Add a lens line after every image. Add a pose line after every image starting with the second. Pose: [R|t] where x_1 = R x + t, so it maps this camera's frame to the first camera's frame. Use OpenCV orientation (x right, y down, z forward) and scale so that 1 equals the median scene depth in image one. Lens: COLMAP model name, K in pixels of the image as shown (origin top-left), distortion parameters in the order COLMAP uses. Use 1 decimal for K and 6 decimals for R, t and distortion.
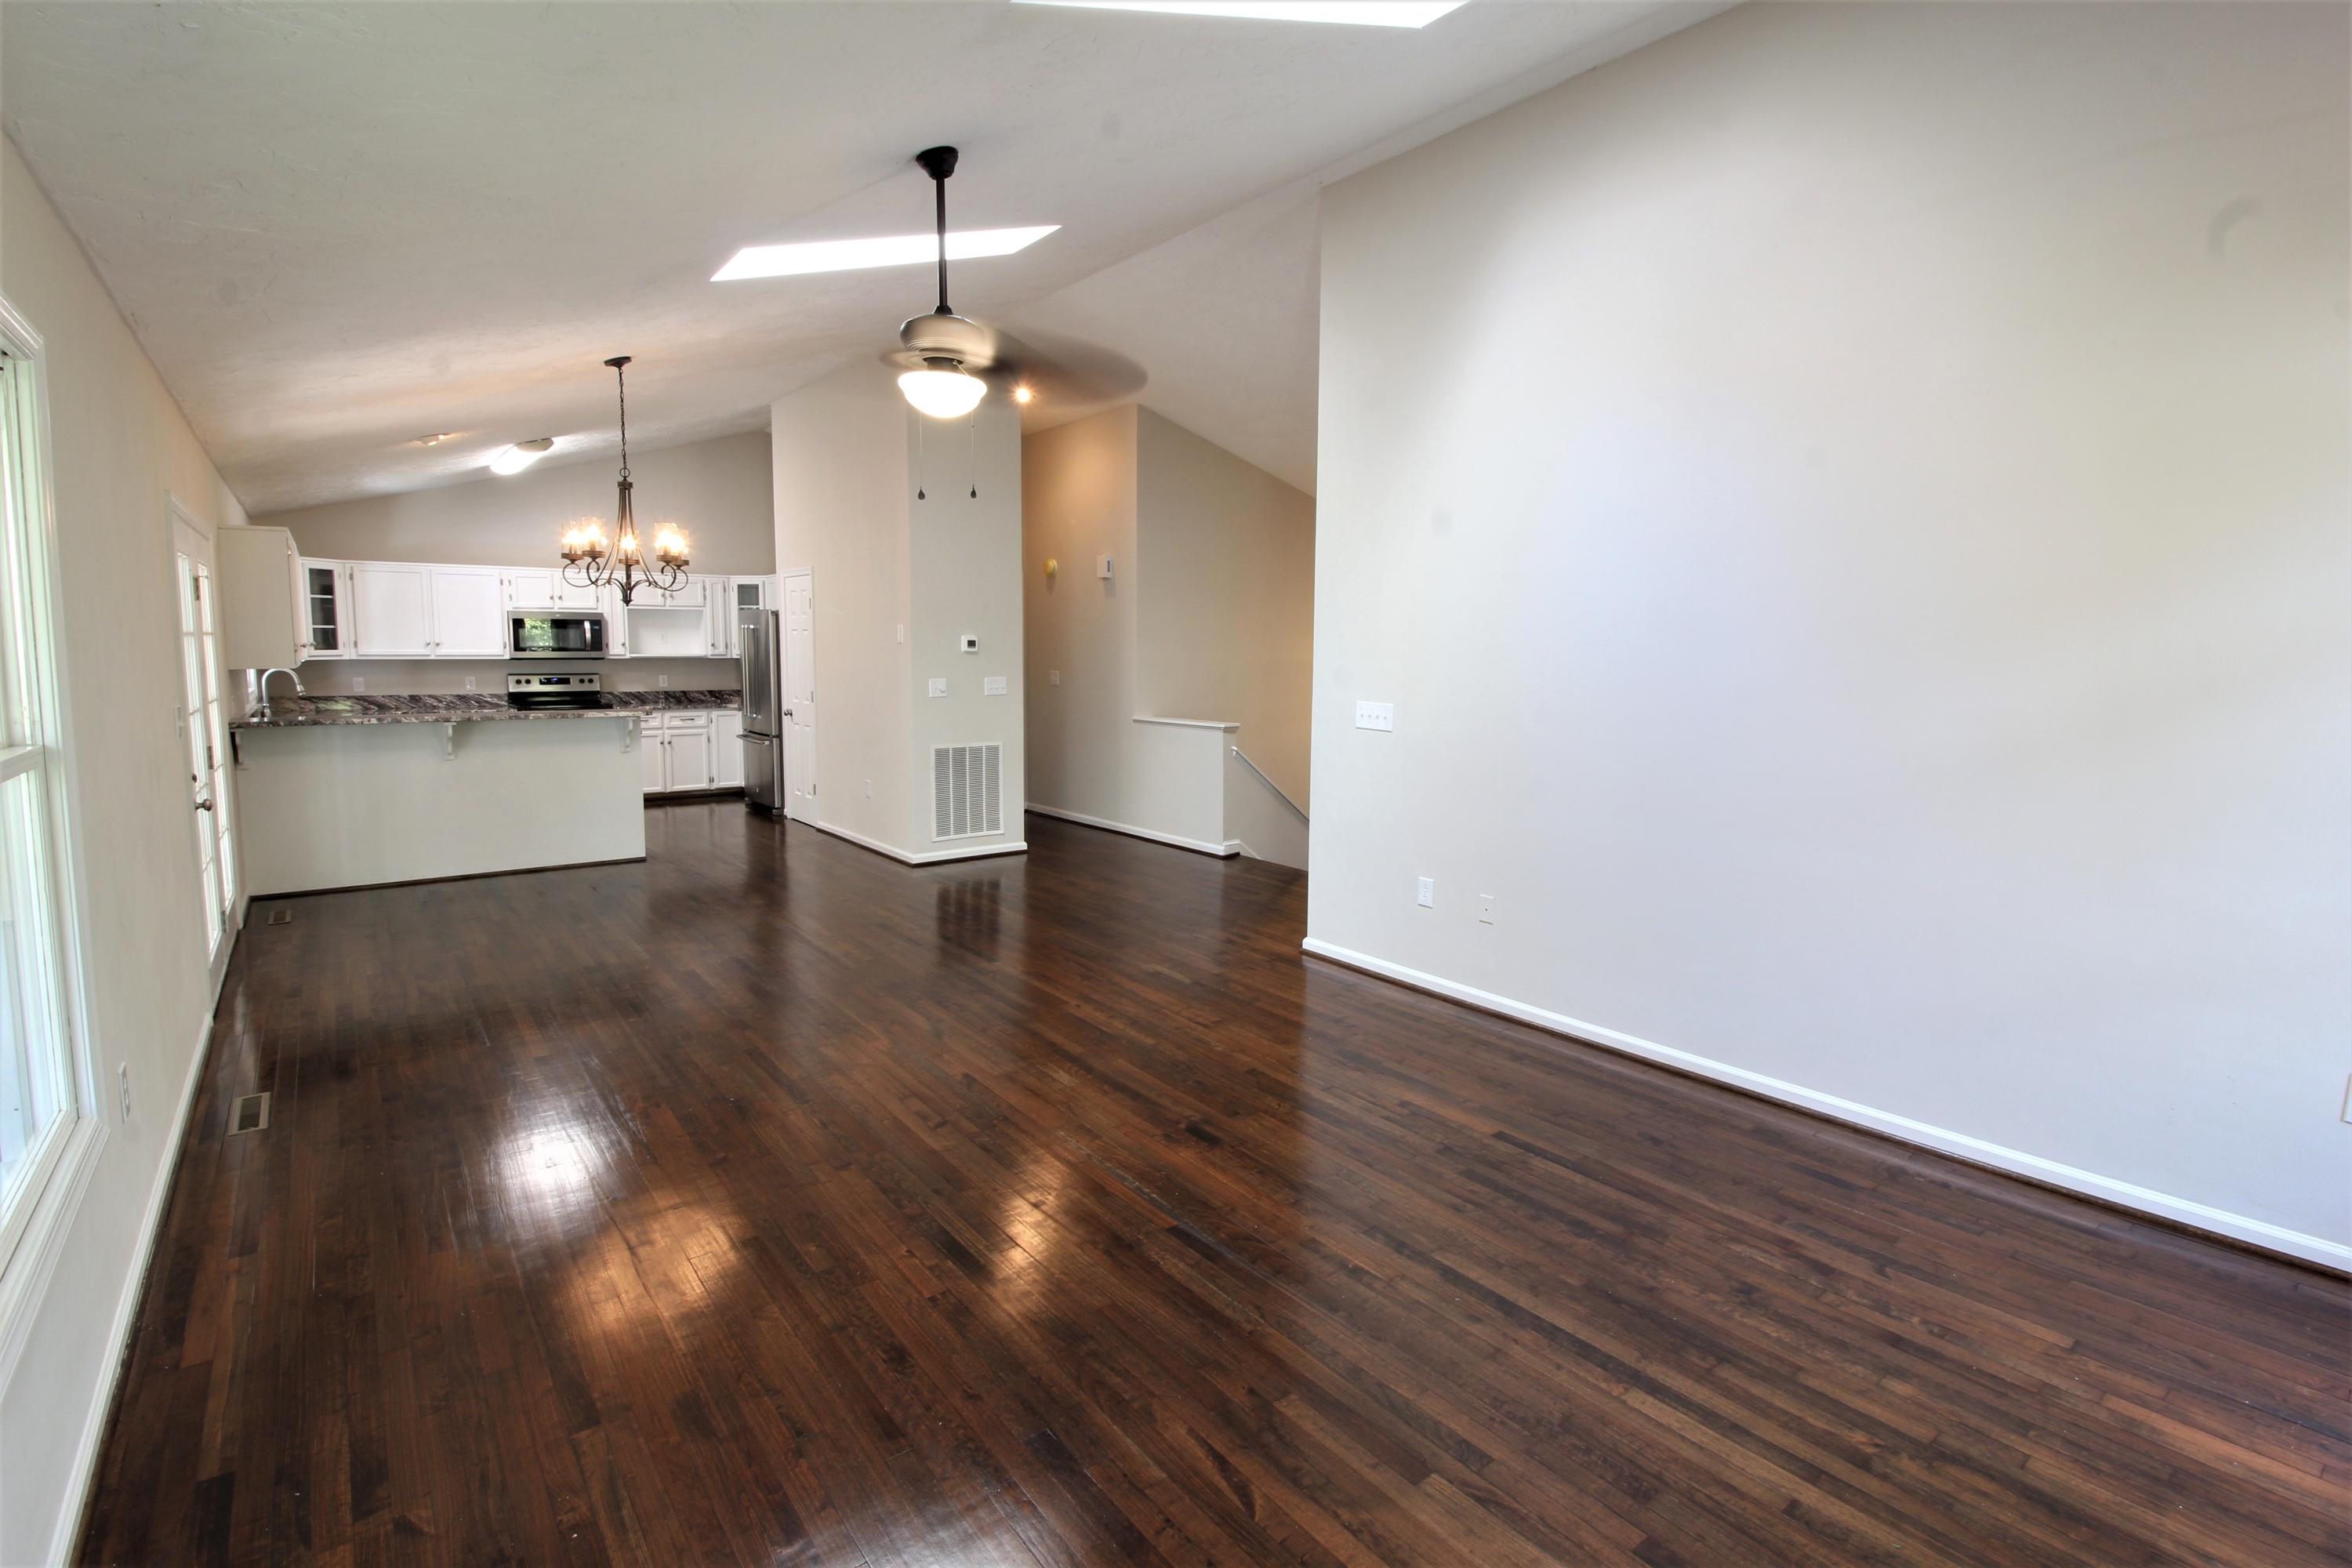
lens RADIAL K [[1089.8, 0, 1163.5], [0, 1089.8, 750.0], [0, 0, 1]] dist [0.002771, -0.014520]
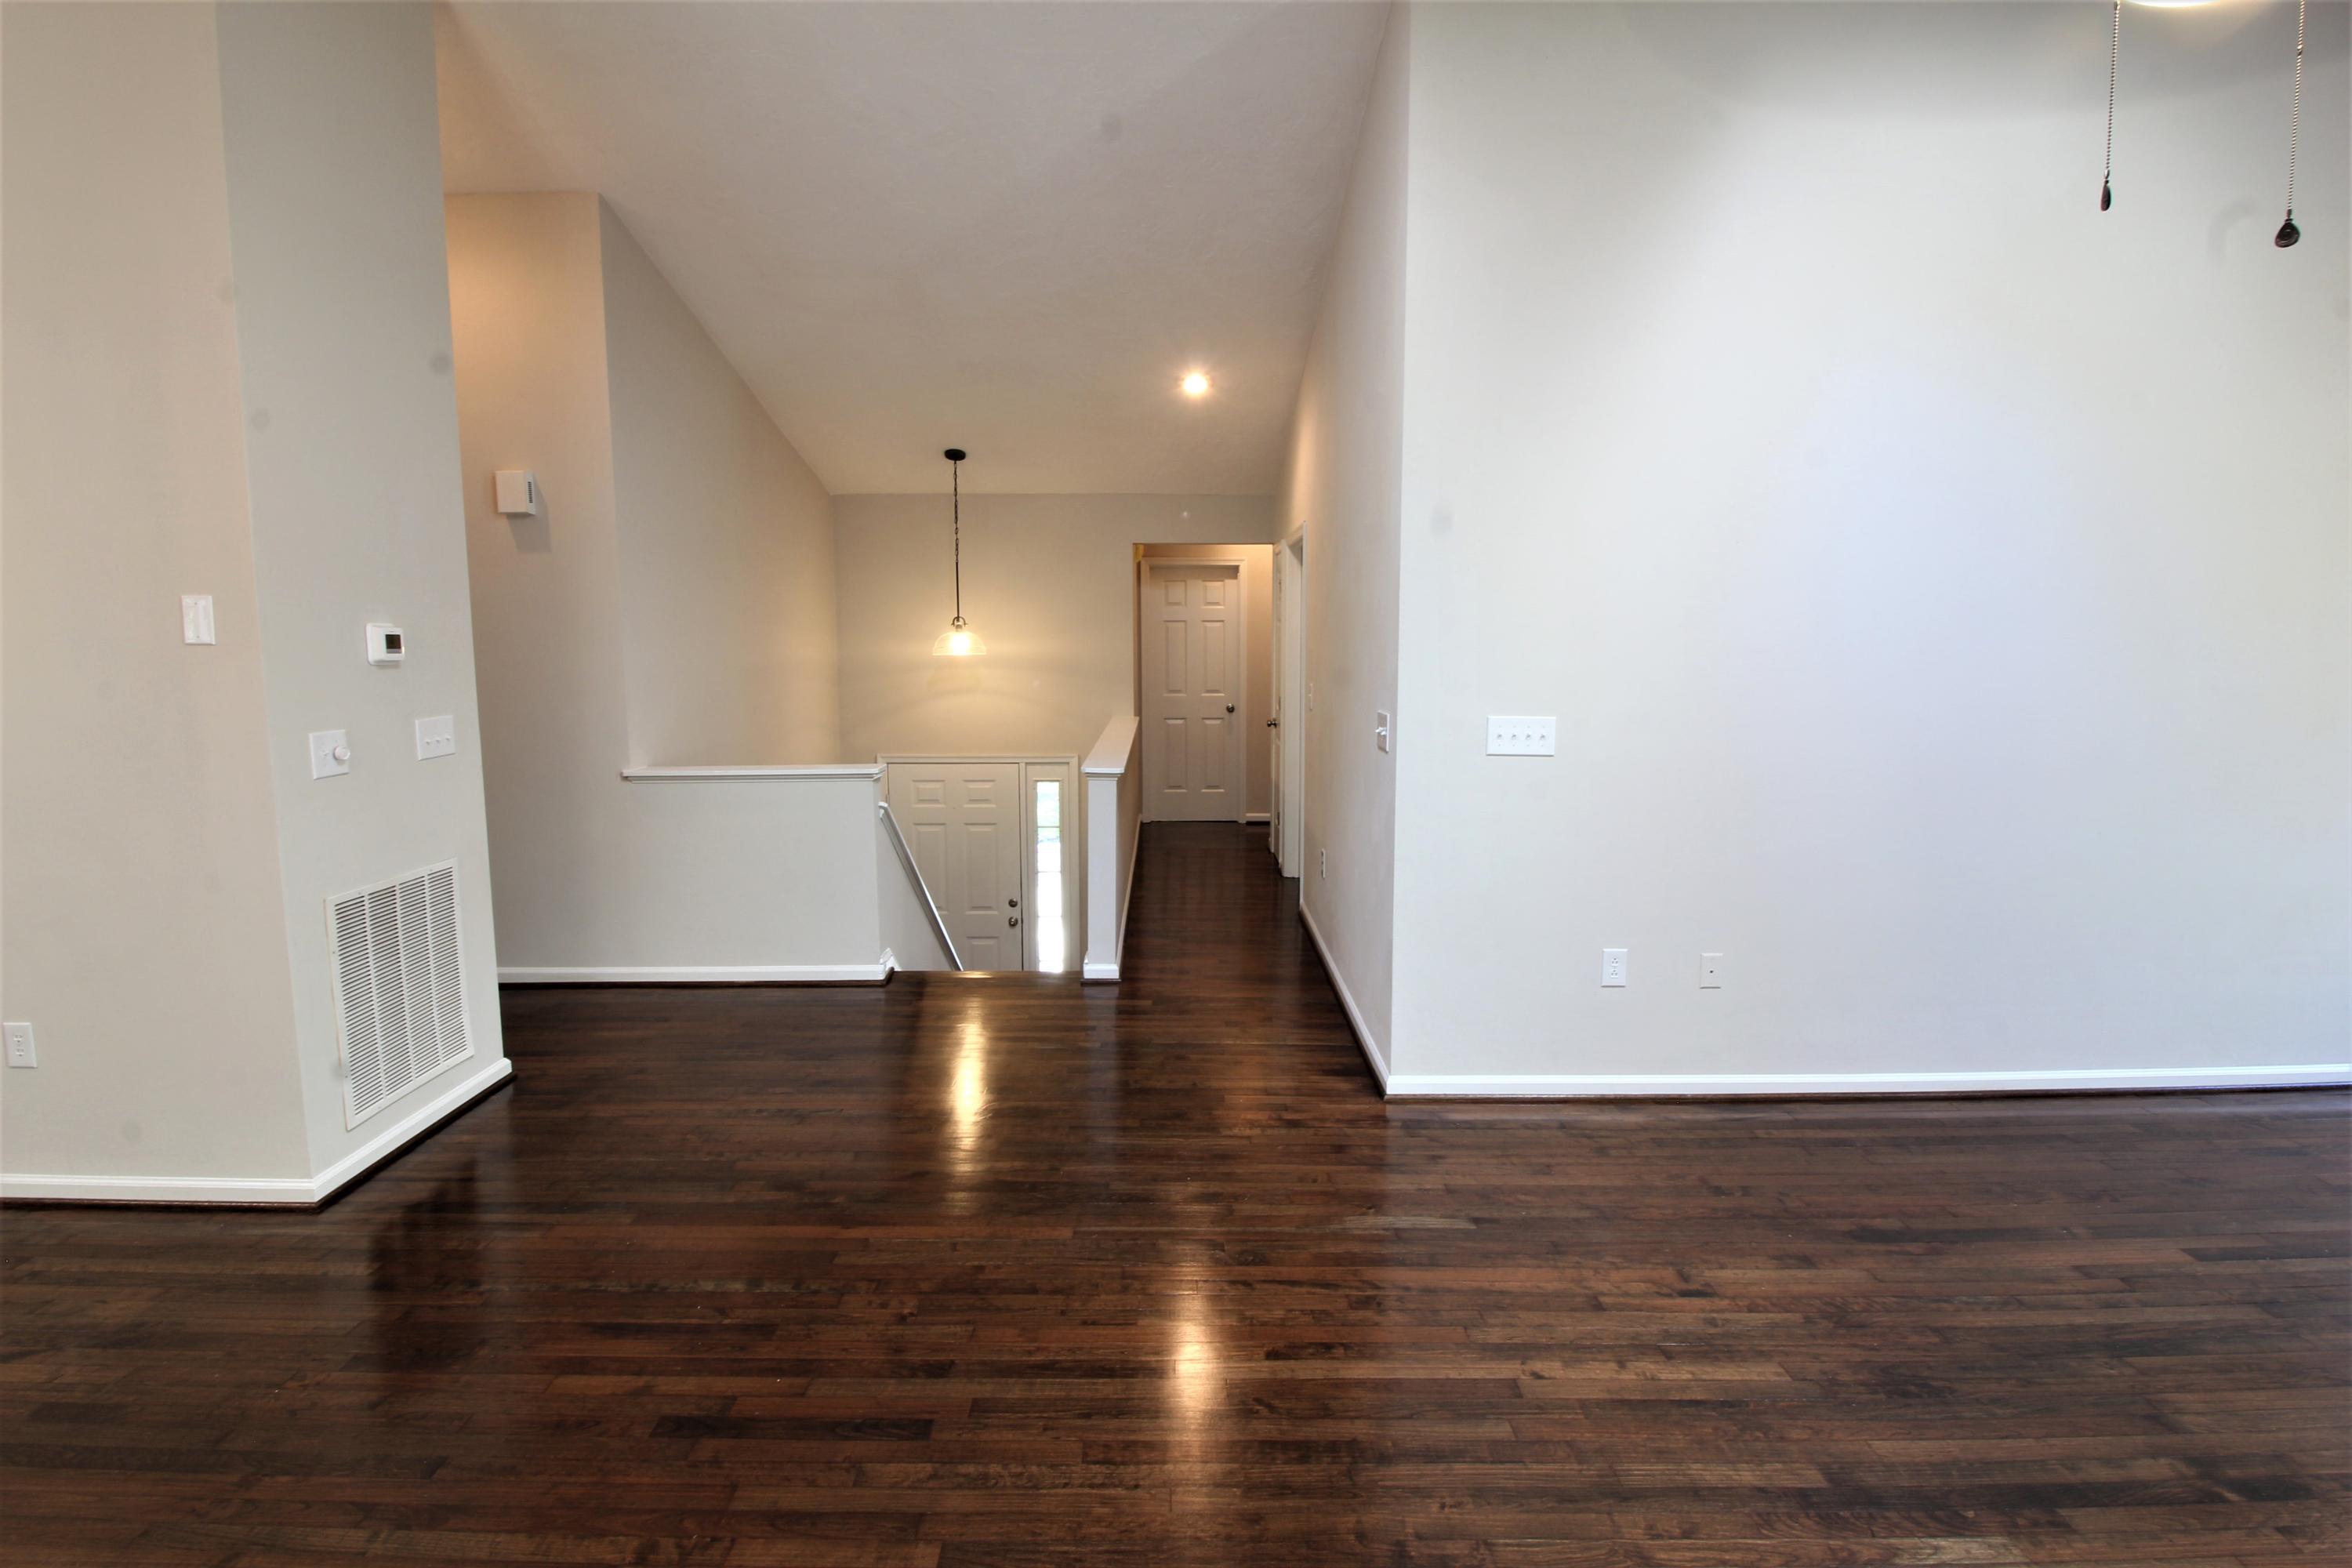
lens RADIAL K [[1089.8, 0, 1163.5], [0, 1089.8, 750.0], [0, 0, 1]] dist [0.002771, -0.014520]
pose [[0.611332, -0.093689, 0.785808, -0.283640], [0.086112, 0.994947, 0.051631, -0.044491], [-0.786675, 0.036104, 0.616311, 0.431861]]
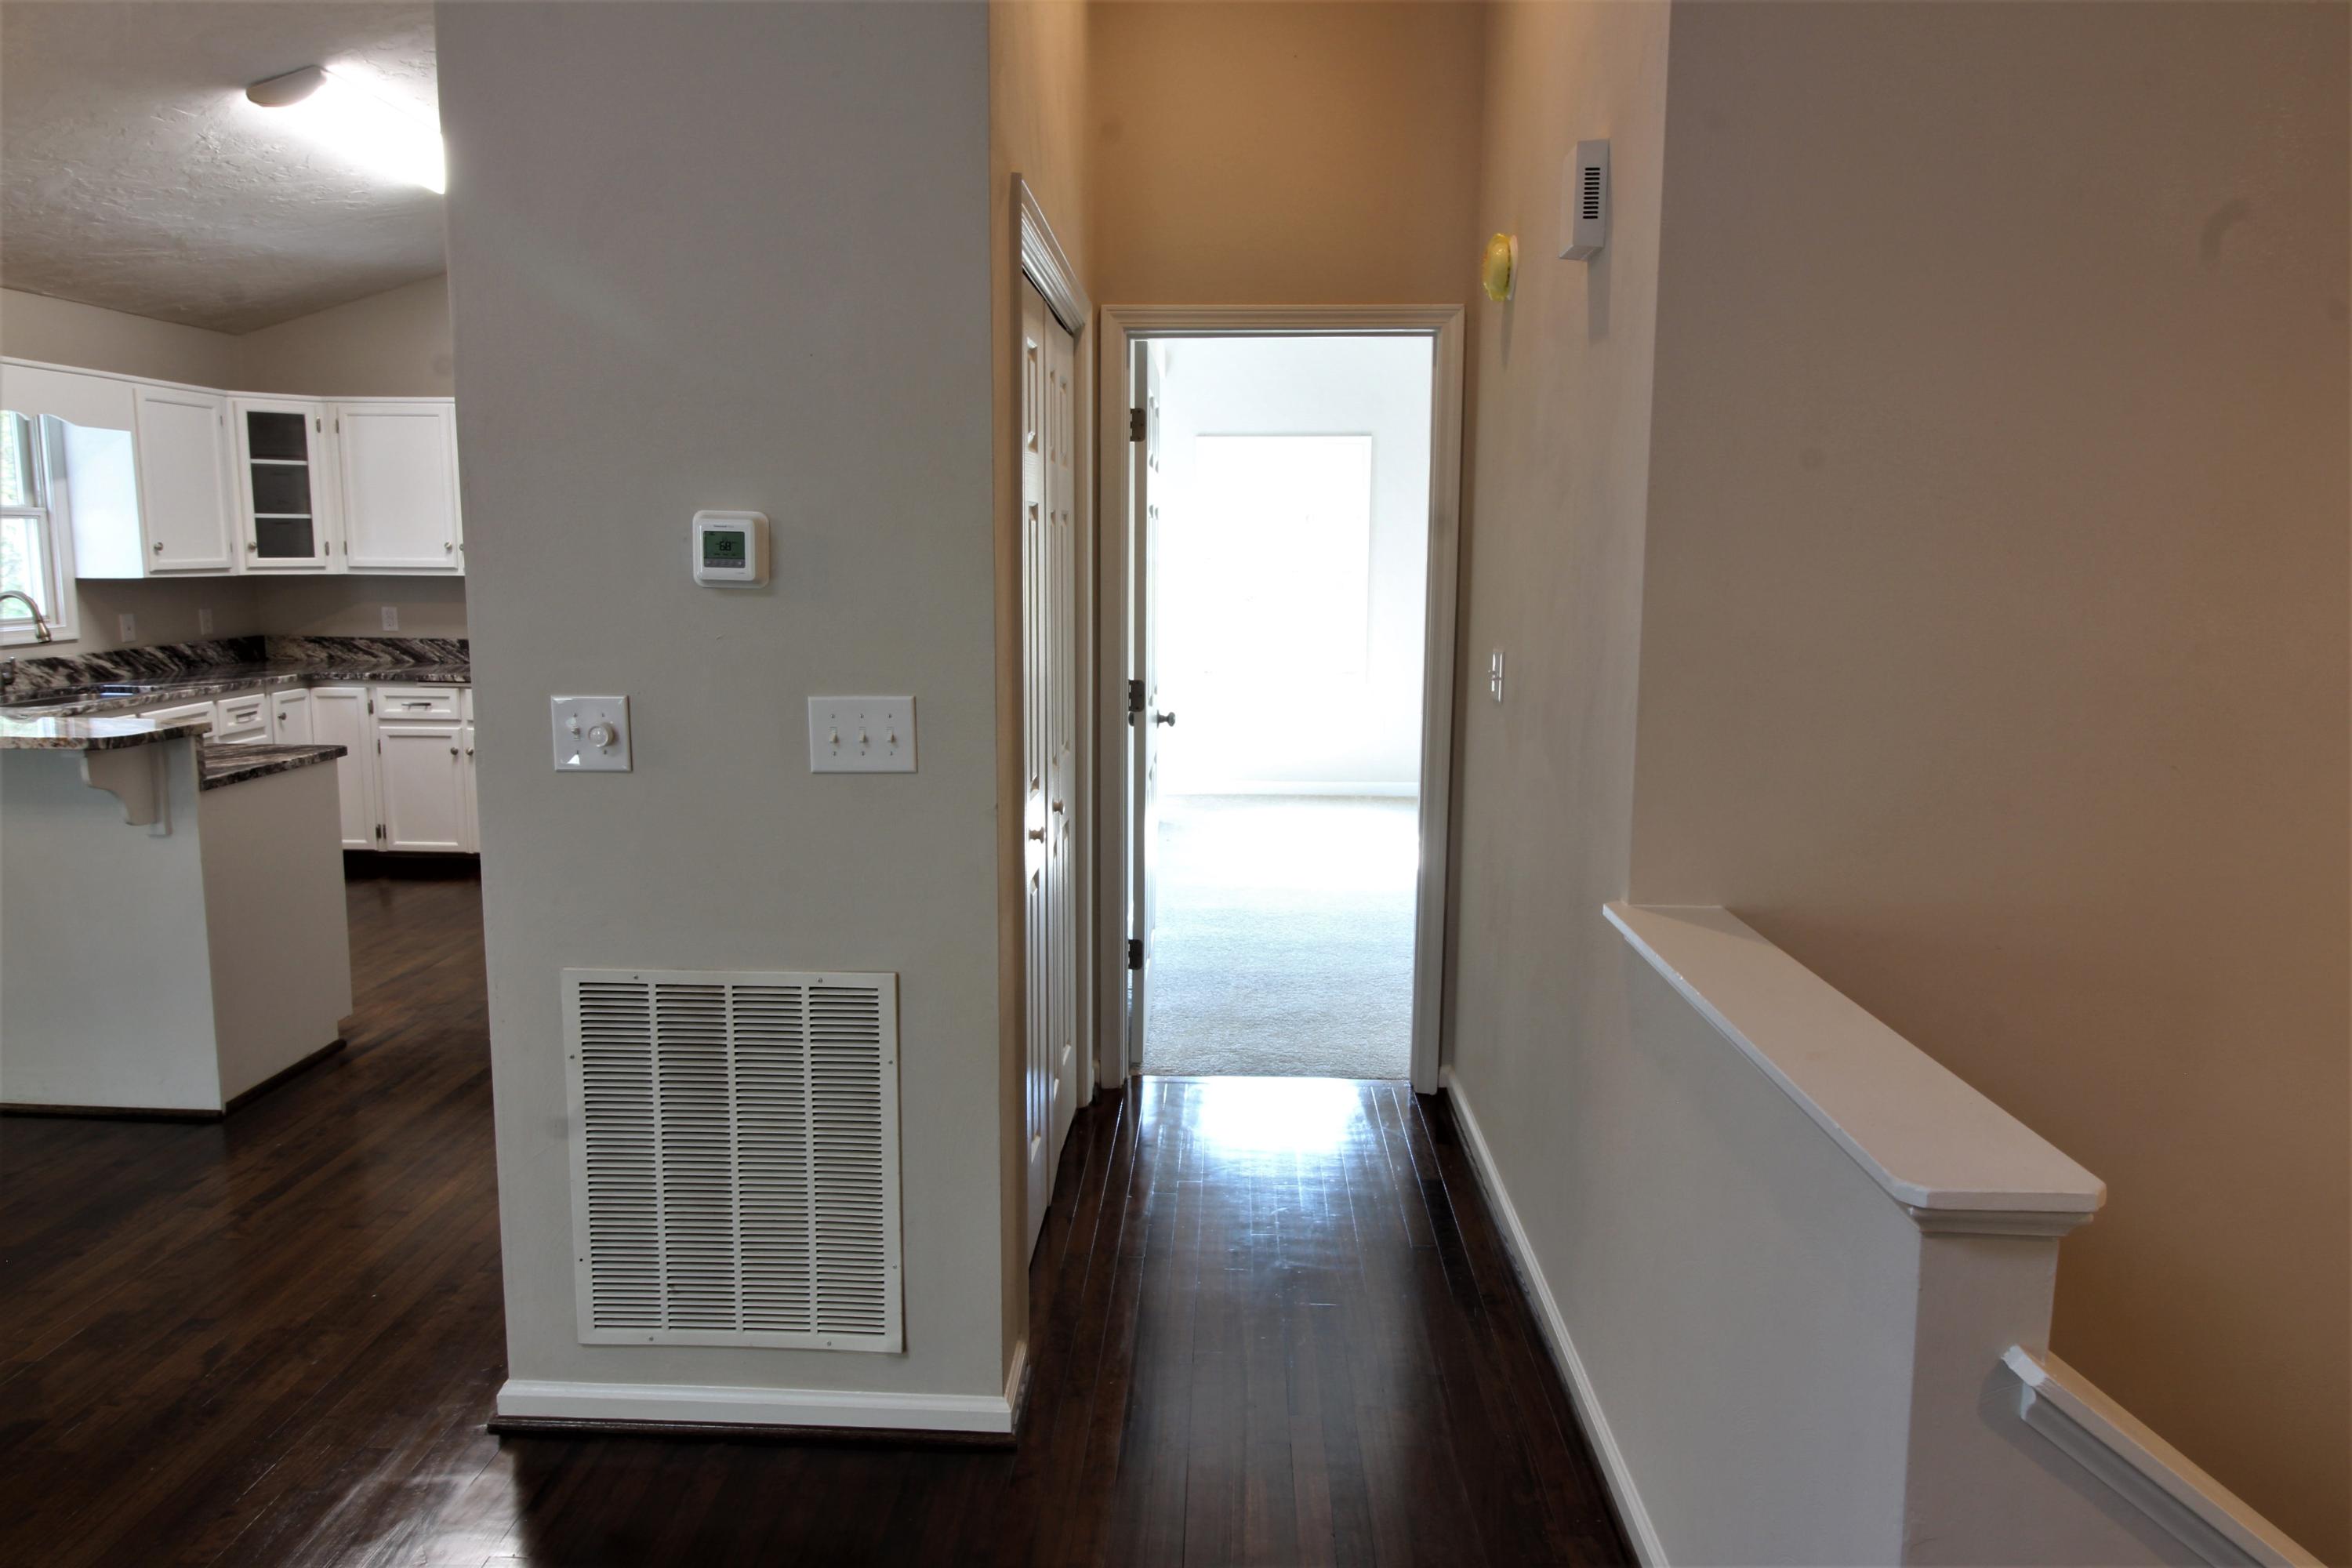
lens RADIAL K [[1486.0, 0, 1163.2], [0, 1486.0, 744.4], [0, 0, 1]] dist [0.005924, -0.005785]
pose [[0.766167, 0.085486, -0.636931, 0.081710], [-0.065577, 0.996339, 0.054841, -0.068327], [0.639288, -0.000250, 0.768968, 0.704488]]
